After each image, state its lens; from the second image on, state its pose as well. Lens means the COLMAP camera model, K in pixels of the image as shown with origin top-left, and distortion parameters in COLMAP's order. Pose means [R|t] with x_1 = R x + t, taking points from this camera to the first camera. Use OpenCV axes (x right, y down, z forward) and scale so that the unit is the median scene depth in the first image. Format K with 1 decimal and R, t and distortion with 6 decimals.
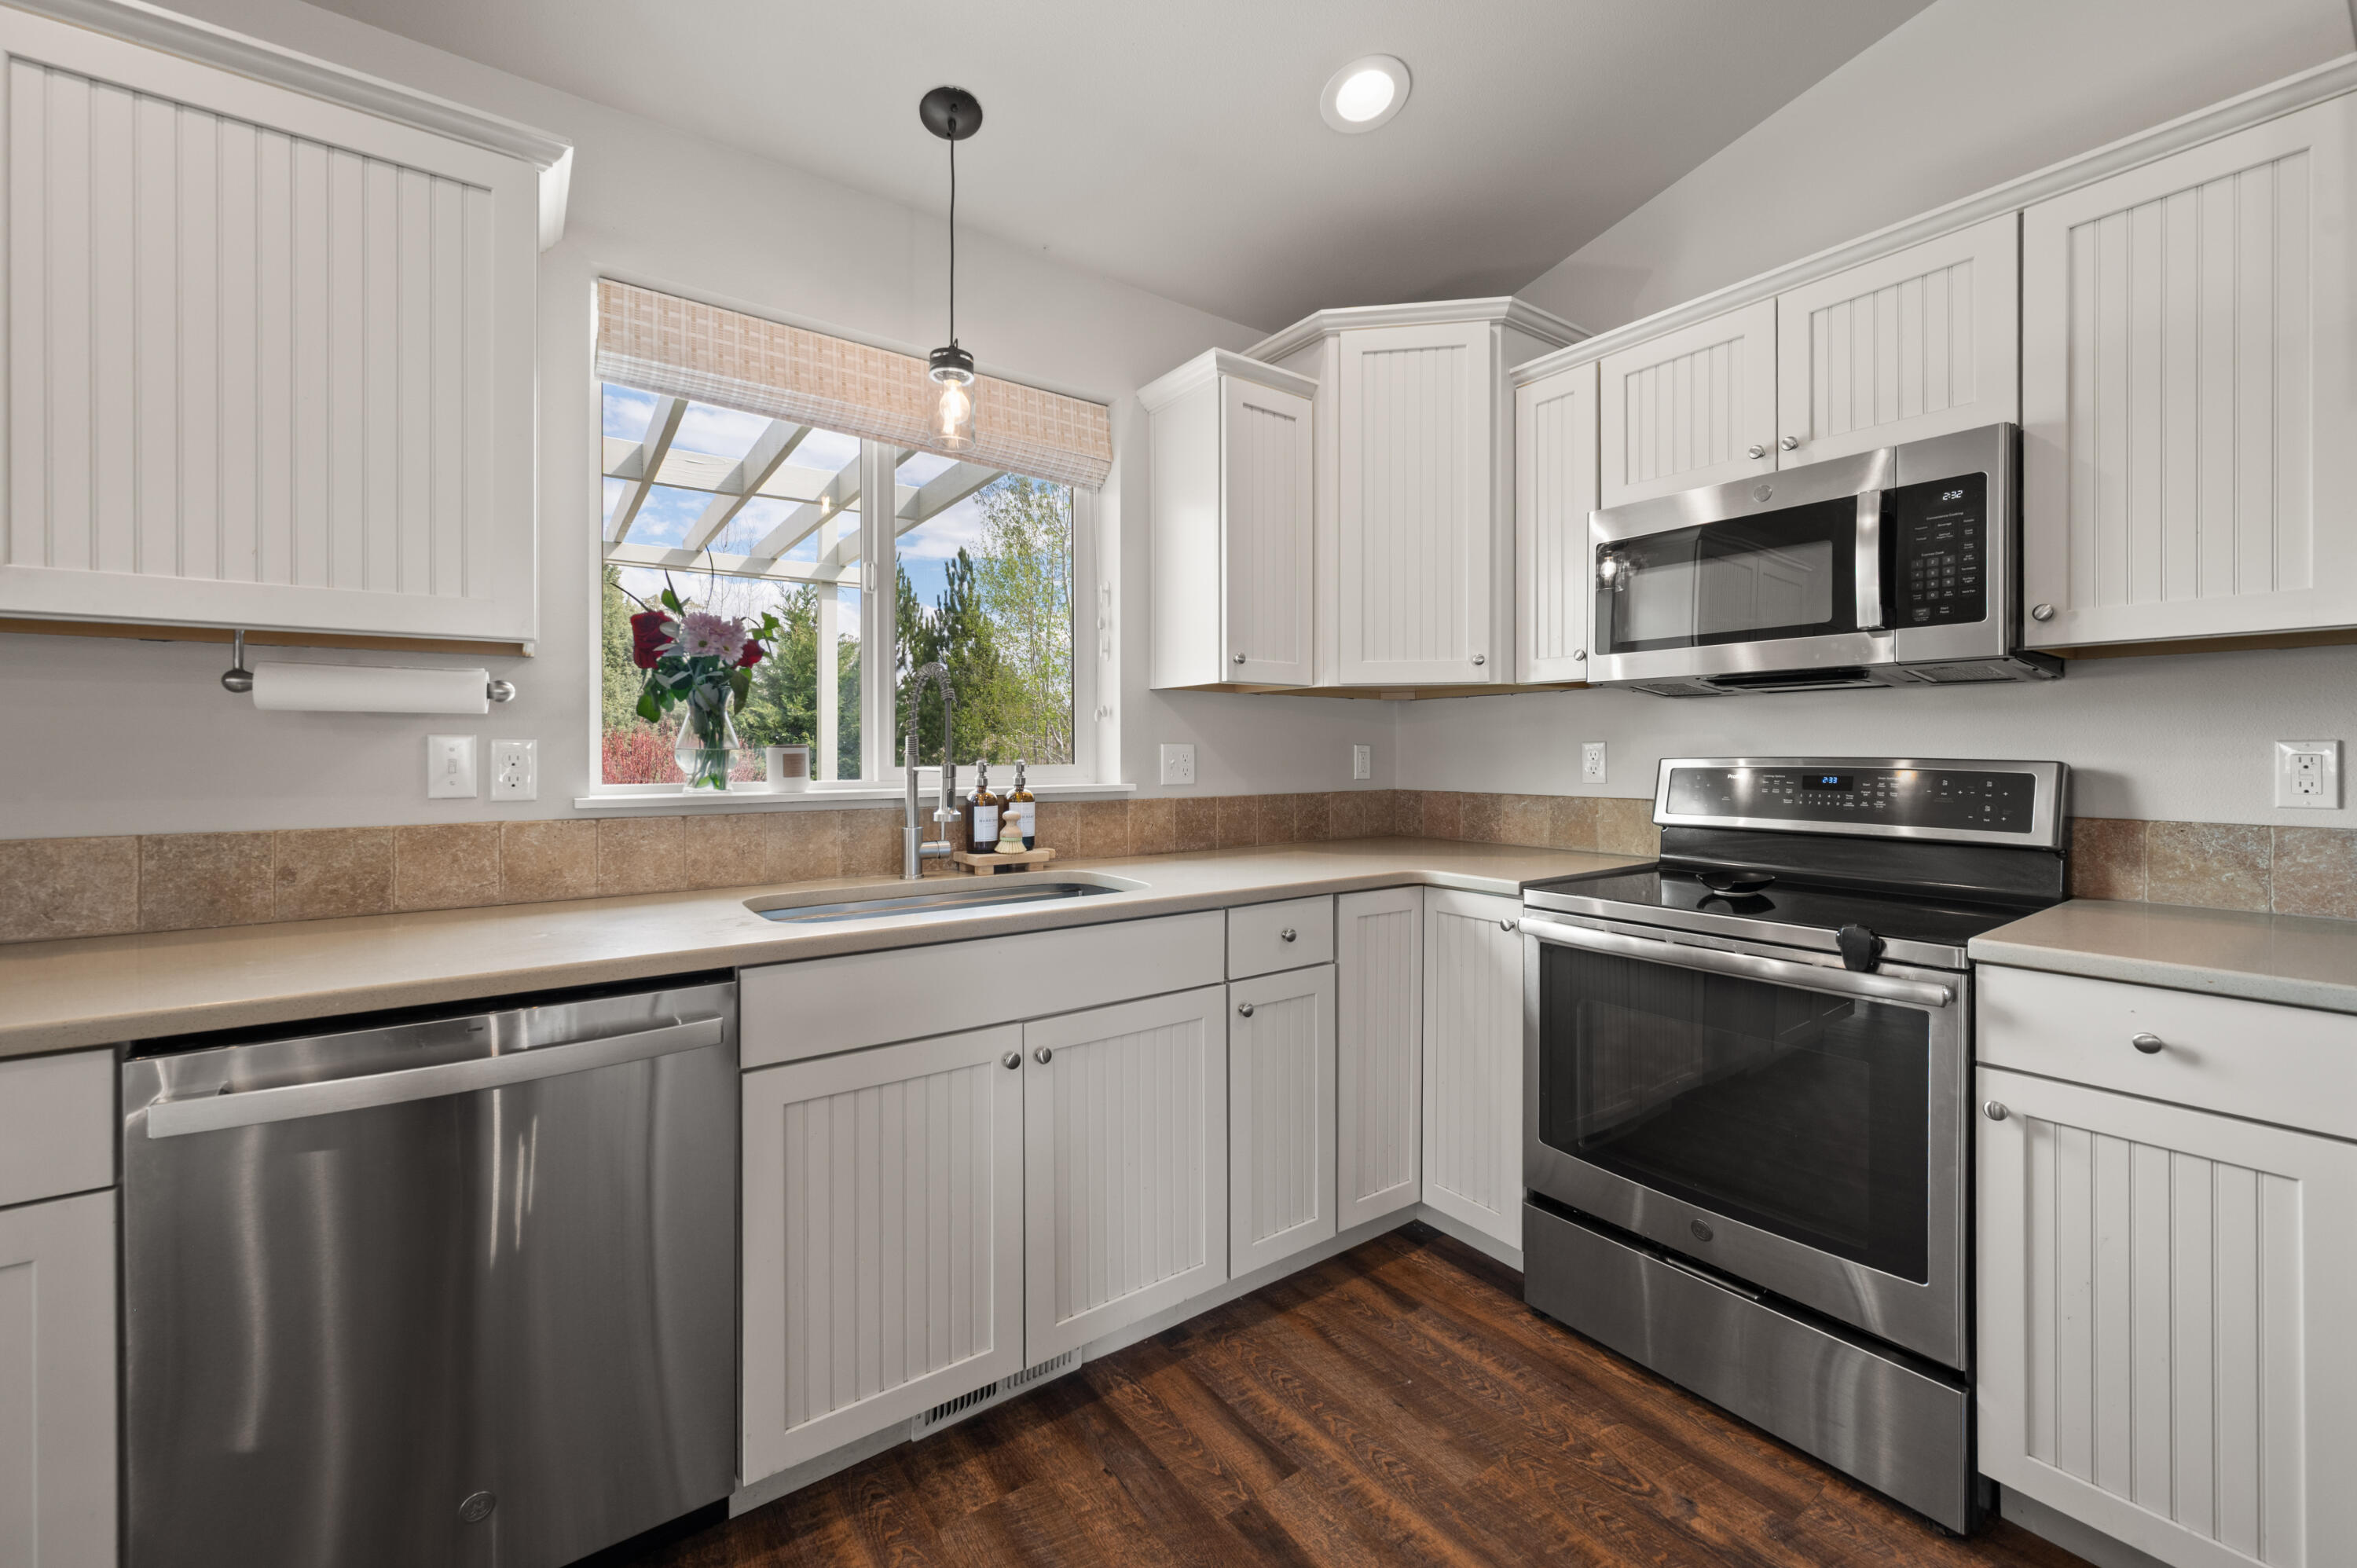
lens RADIAL K [[935.4, 0, 1183.5], [0, 935.4, 758.4], [0, 0, 1]] dist [0.000750, 0.000244]
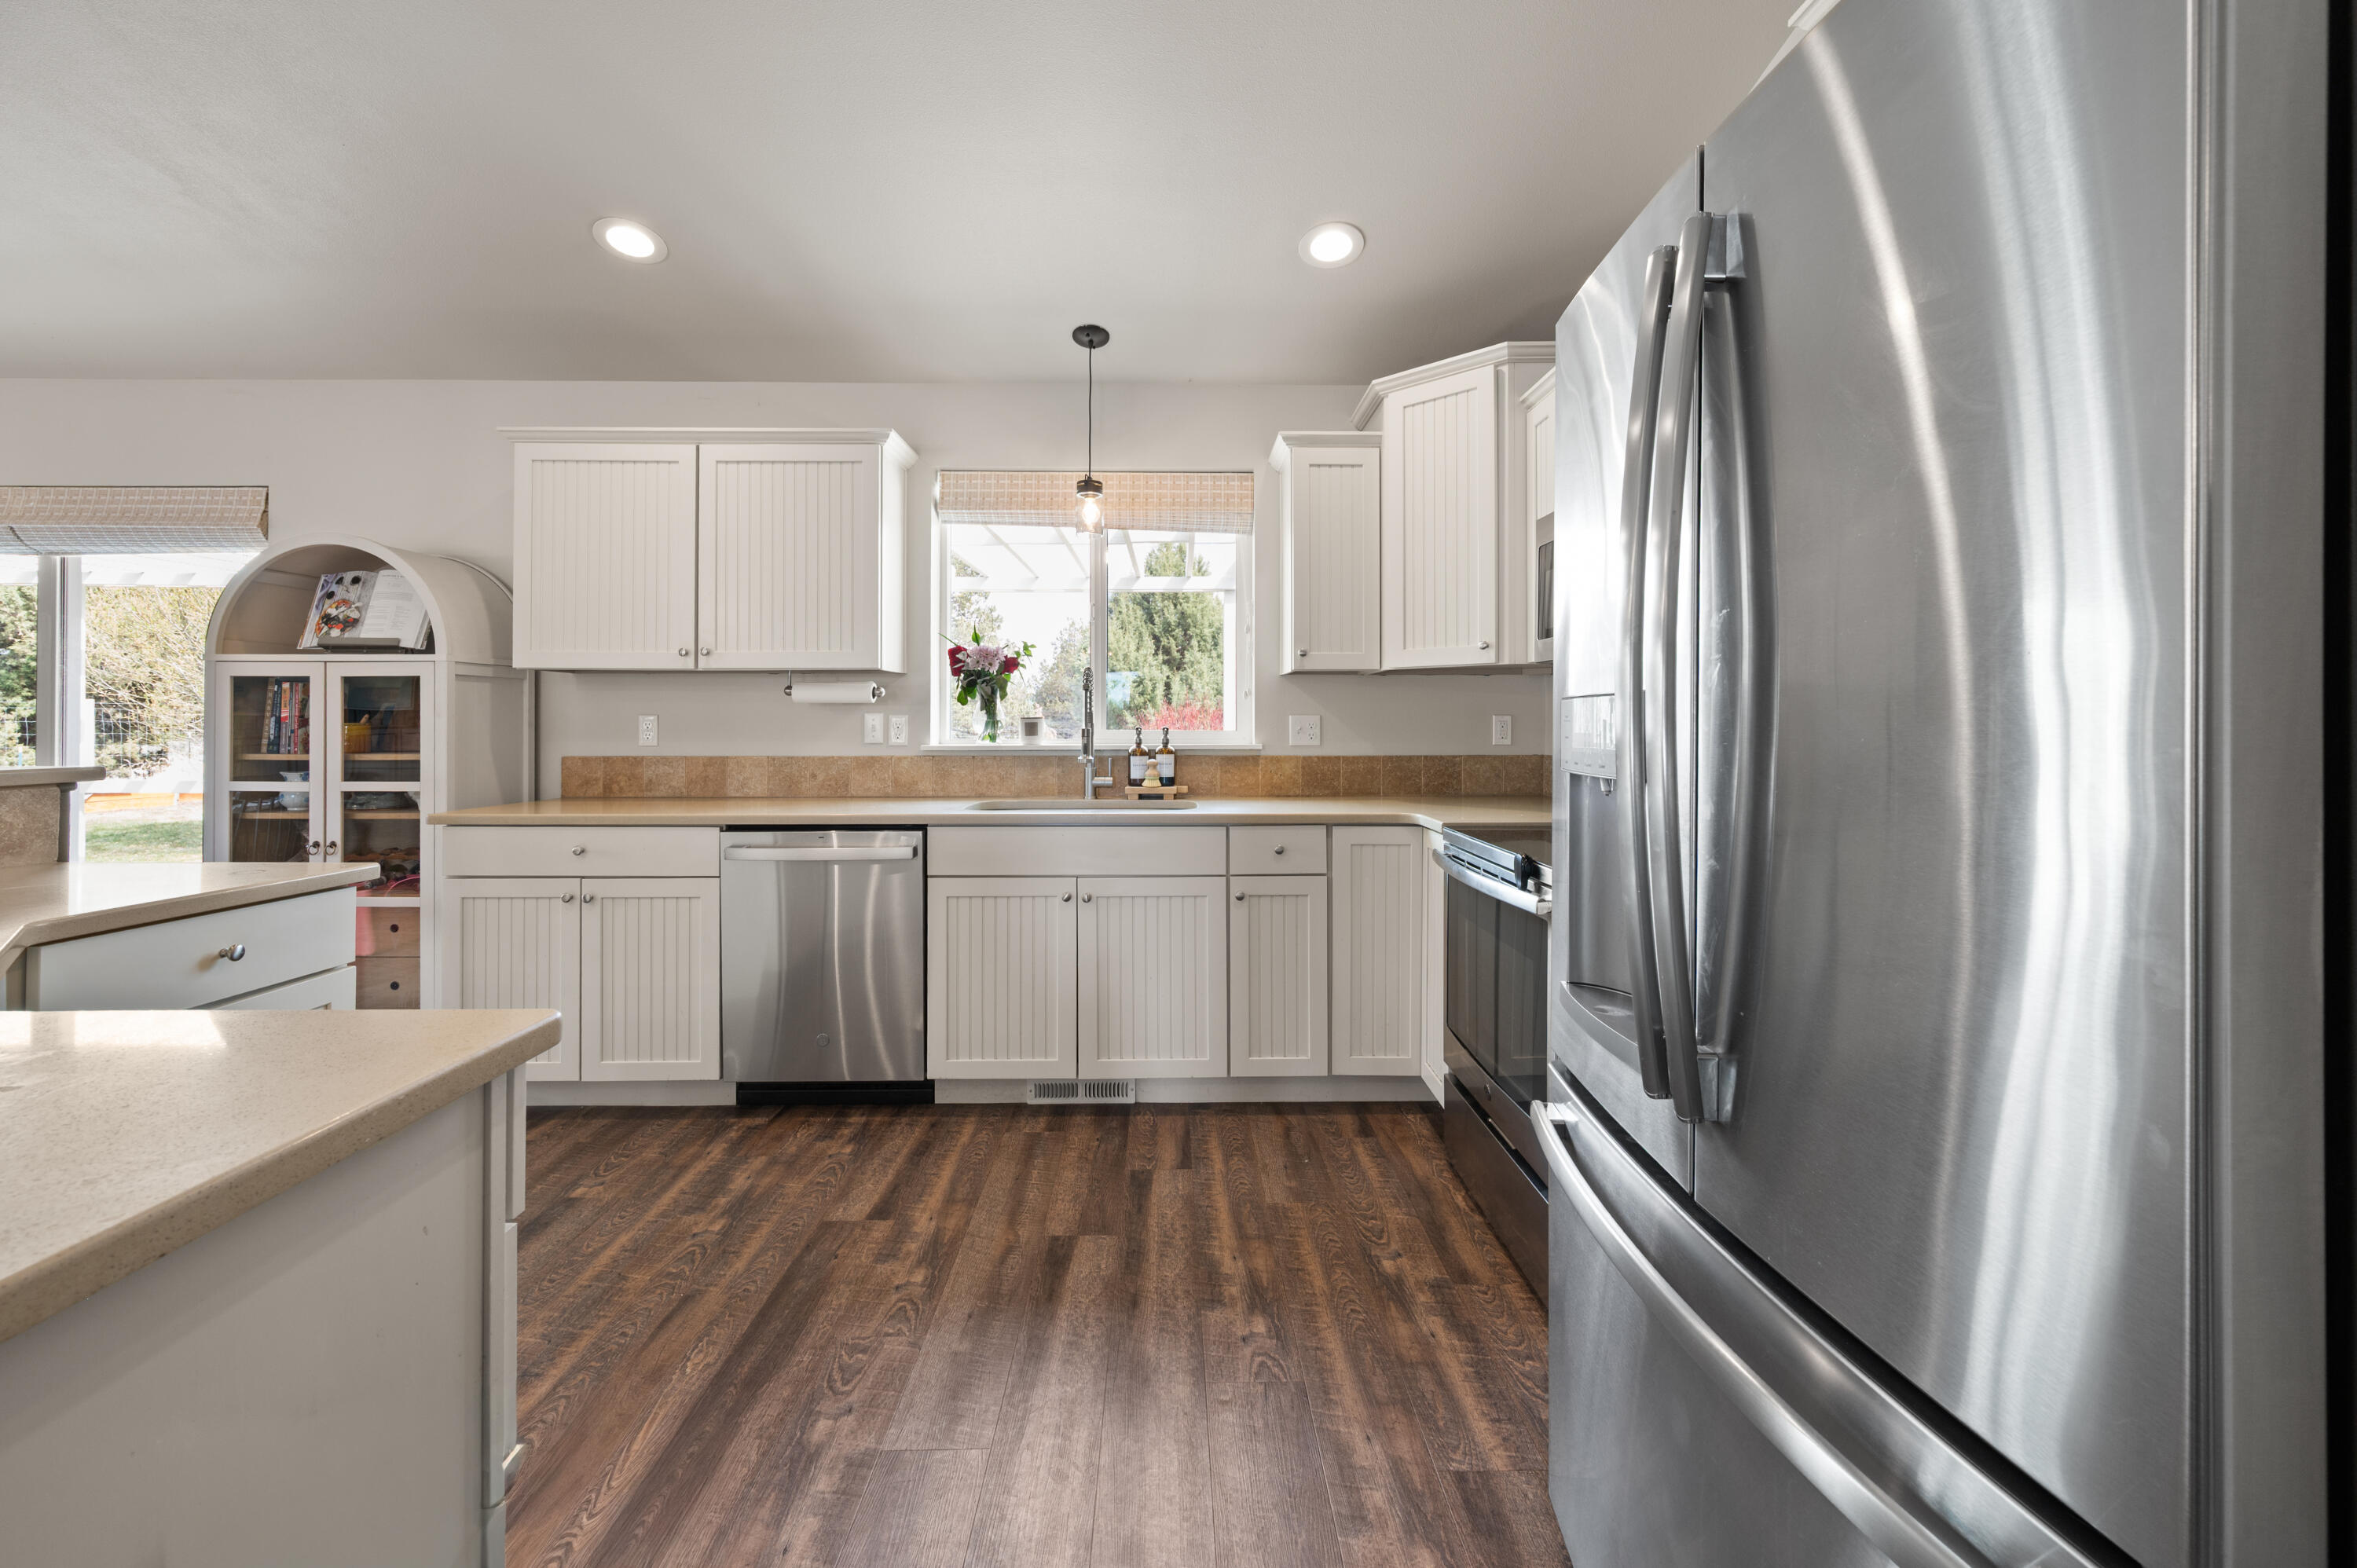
lens RADIAL K [[939.5, 0, 1179.7], [0, 939.5, 726.5], [0, 0, 1]] dist [0.000579, 0.000062]
pose [[0.818208, 0.002270, -0.574918, 0.784788], [-0.003896, 0.999991, -0.001597, 0.004467], [0.574909, 0.003546, 0.818210, -0.250023]]
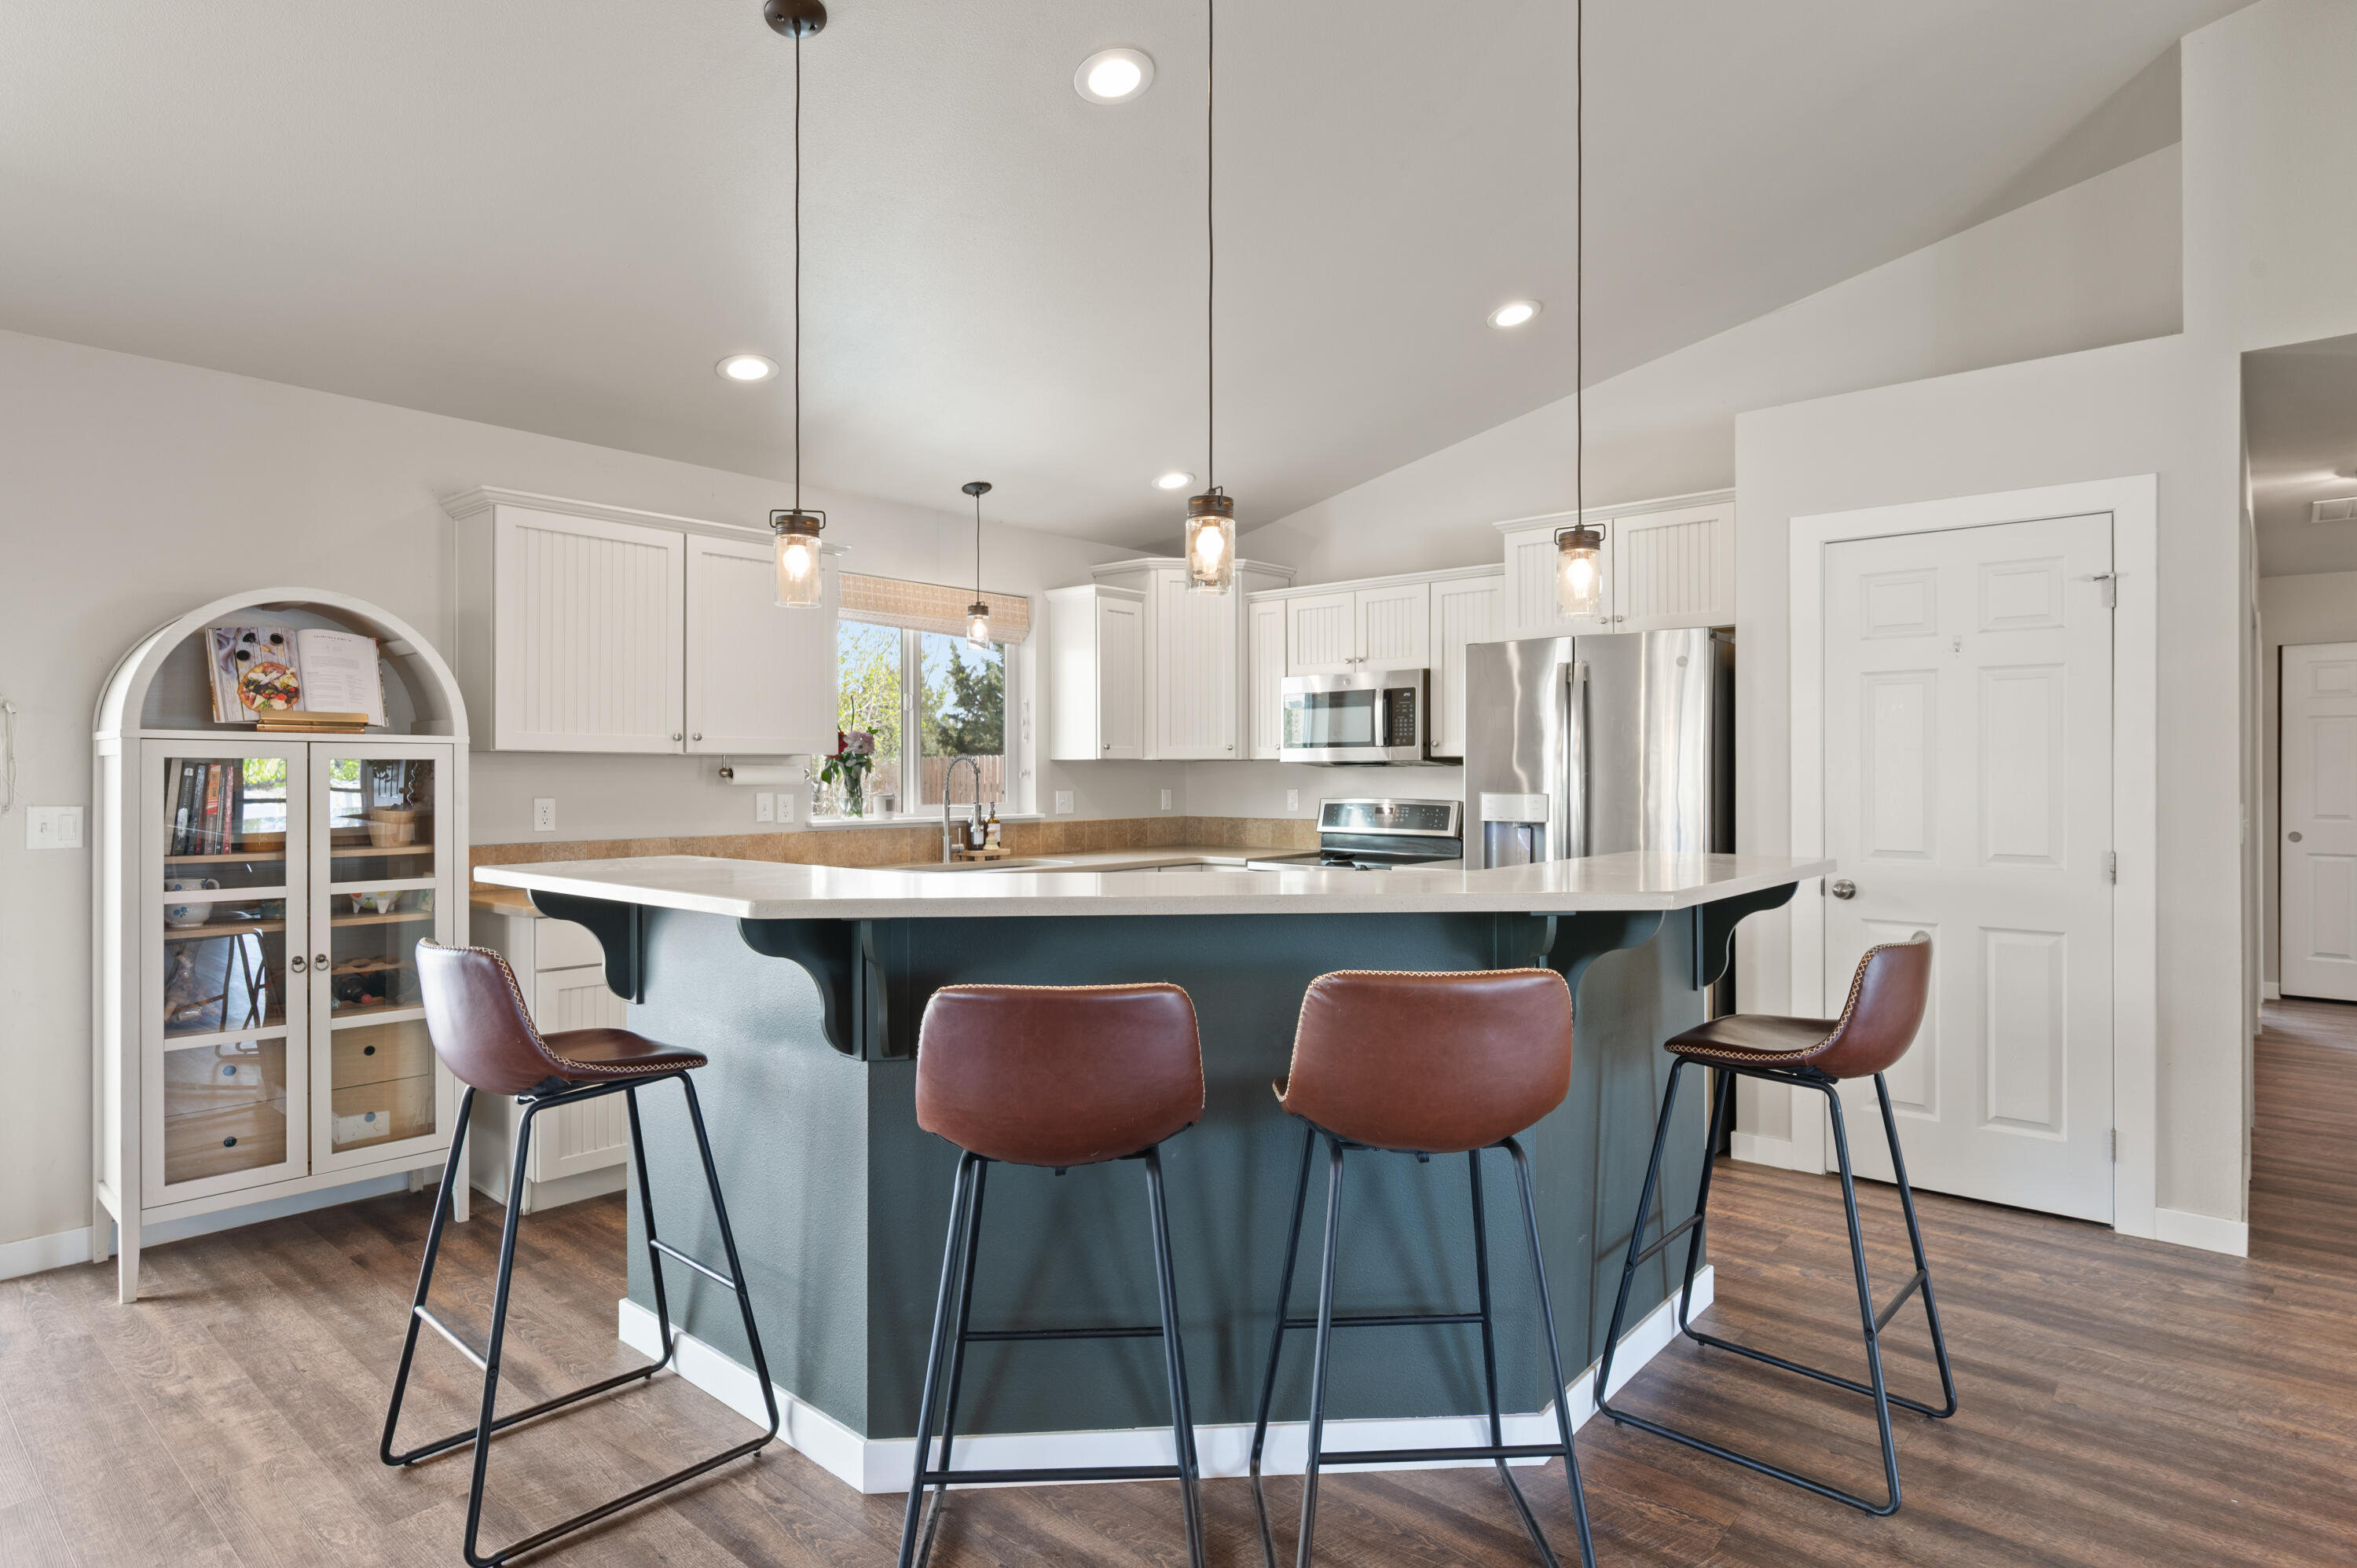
lens RADIAL K [[1250.8, 0, 1178.5], [0, 1250.8, 784.0], [0, 0, 1]] dist [-0.000104, -0.000037]
pose [[0.975288, -0.002030, 0.220930, -0.398393], [0.001674, 0.999997, 0.001795, -0.039740], [-0.220933, -0.001381, 0.975288, -1.664131]]
